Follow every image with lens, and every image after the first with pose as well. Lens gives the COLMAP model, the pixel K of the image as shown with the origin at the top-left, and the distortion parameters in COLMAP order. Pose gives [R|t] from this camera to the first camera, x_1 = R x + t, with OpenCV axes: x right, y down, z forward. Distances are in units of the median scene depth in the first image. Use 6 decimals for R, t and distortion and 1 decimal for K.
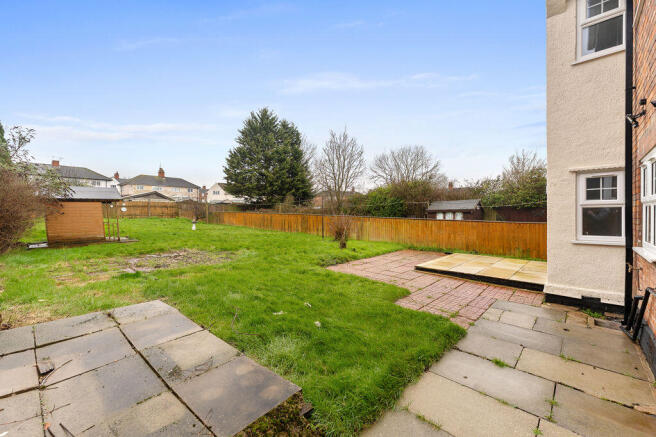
lens RADIAL K [[266.2, 0, 332.6], [0, 266.2, 216.2], [0, 0, 1]] dist [0.007812, 0.000326]
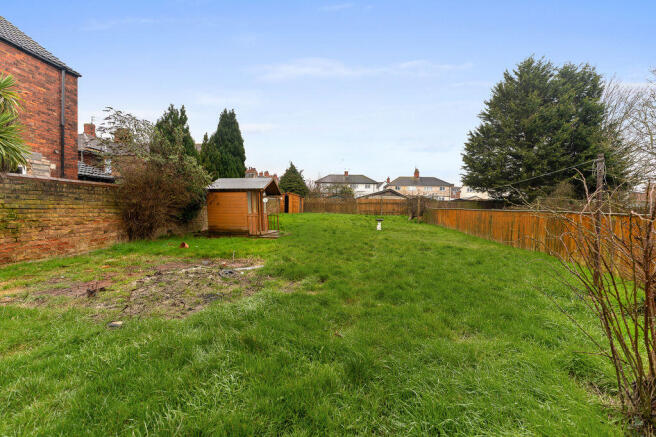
lens RADIAL K [[266.2, 0, 330.9], [0, 266.2, 216.1], [0, 0, 1]] dist [0.007812, 0.000326]
pose [[0.590905, 0.030324, -0.806171, 0.012294], [-0.031759, 0.999393, 0.014314, 0.002212], [0.806115, 0.017145, 0.591510, 0.204866]]
